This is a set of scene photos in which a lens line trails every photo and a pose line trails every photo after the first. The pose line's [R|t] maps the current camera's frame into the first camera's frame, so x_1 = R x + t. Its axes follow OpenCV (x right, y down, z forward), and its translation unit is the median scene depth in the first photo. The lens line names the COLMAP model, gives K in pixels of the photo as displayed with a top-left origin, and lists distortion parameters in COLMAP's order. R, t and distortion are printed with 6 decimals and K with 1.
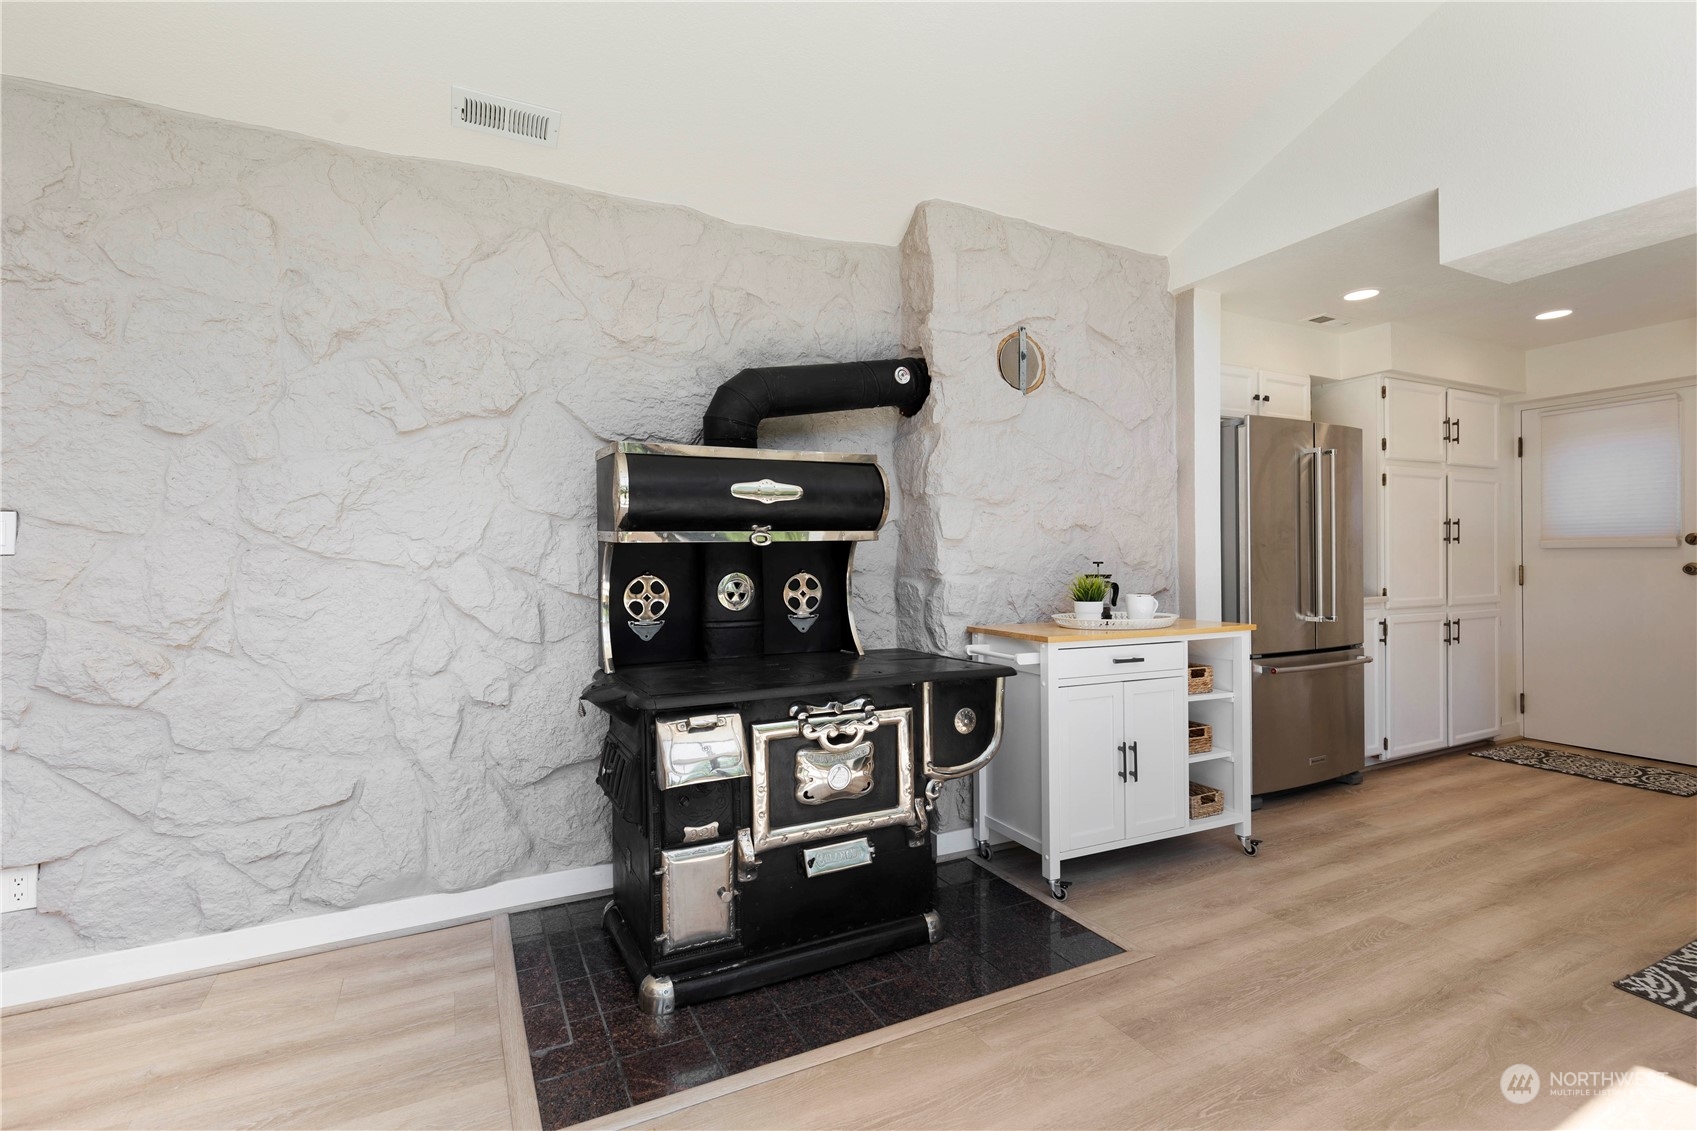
lens RADIAL K [[779.0, 0, 846.6], [0, 779.0, 562.4], [0, 0, 1]] dist [0.006837, -0.000644]
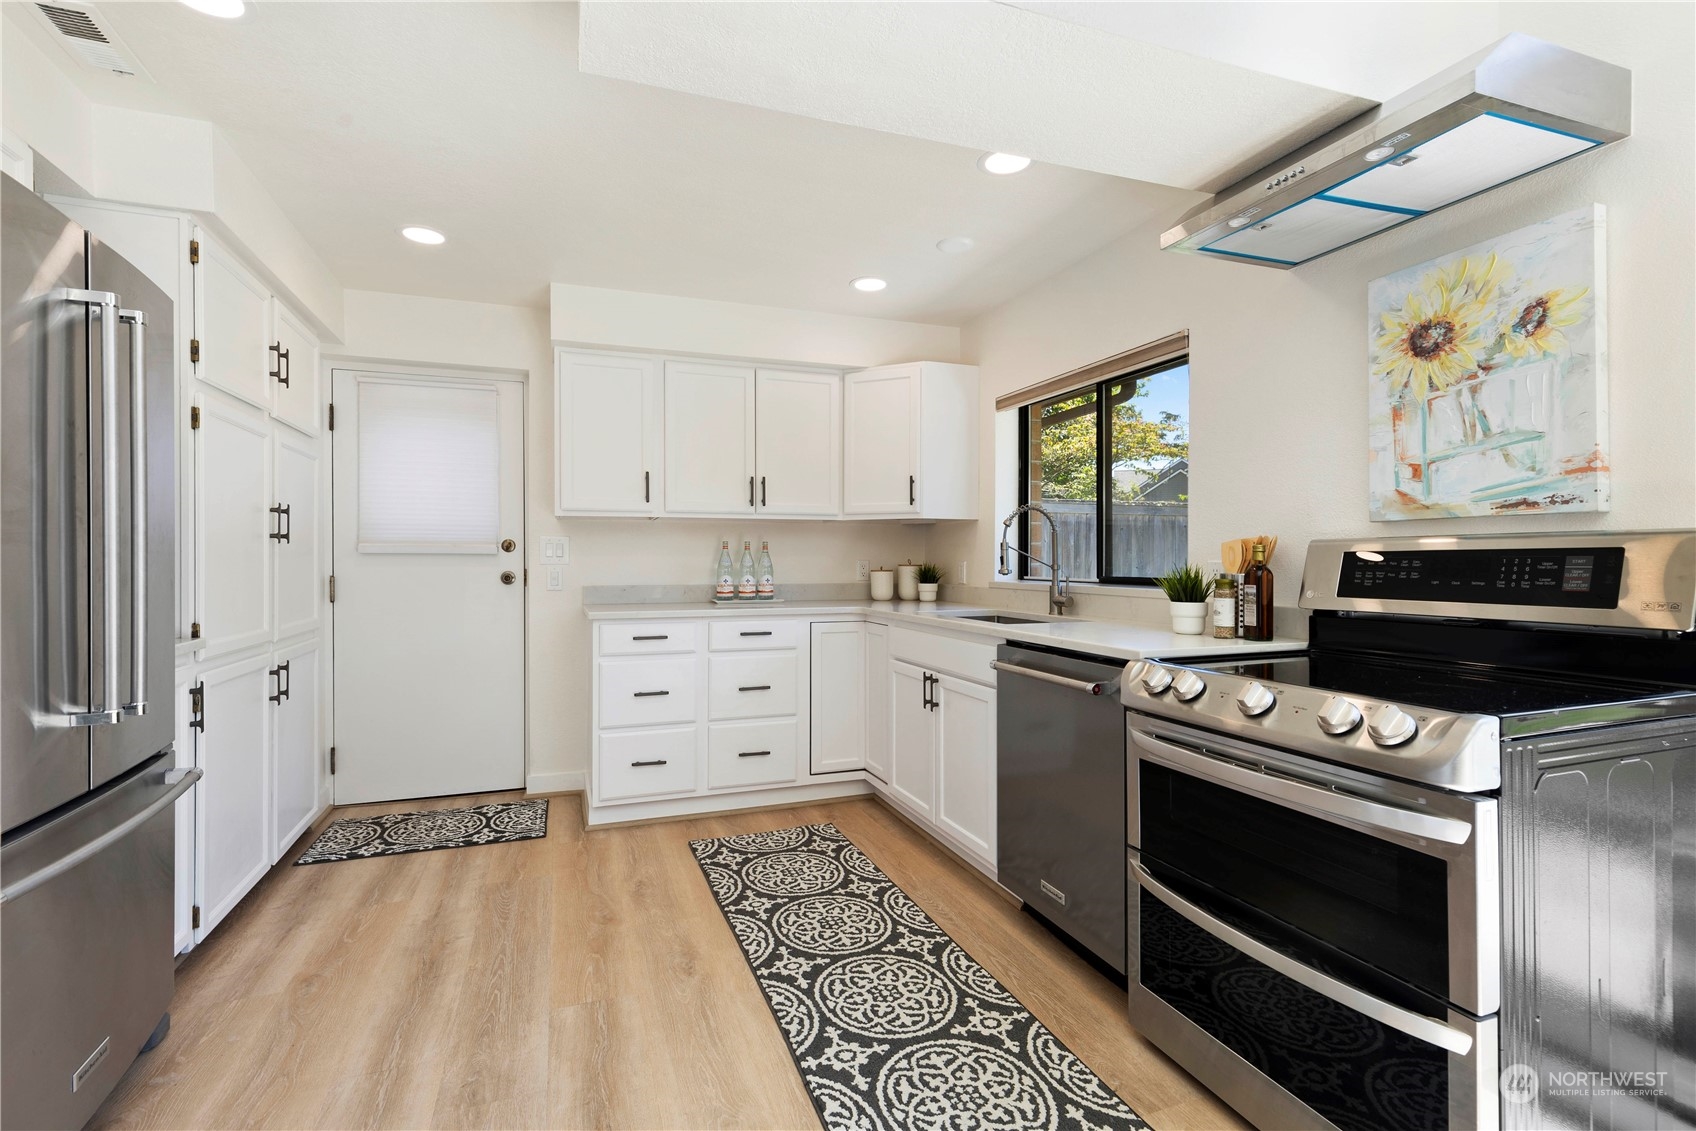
lens RADIAL K [[774.0, 0, 846.1], [0, 774.0, 561.6], [0, 0, 1]] dist [0.009881, -0.002041]
pose [[0.117283, 0.006476, 0.993077, 0.347569], [0.003632, 0.999969, -0.006950, -0.005422], [-0.993092, 0.004422, 0.117256, 0.802406]]
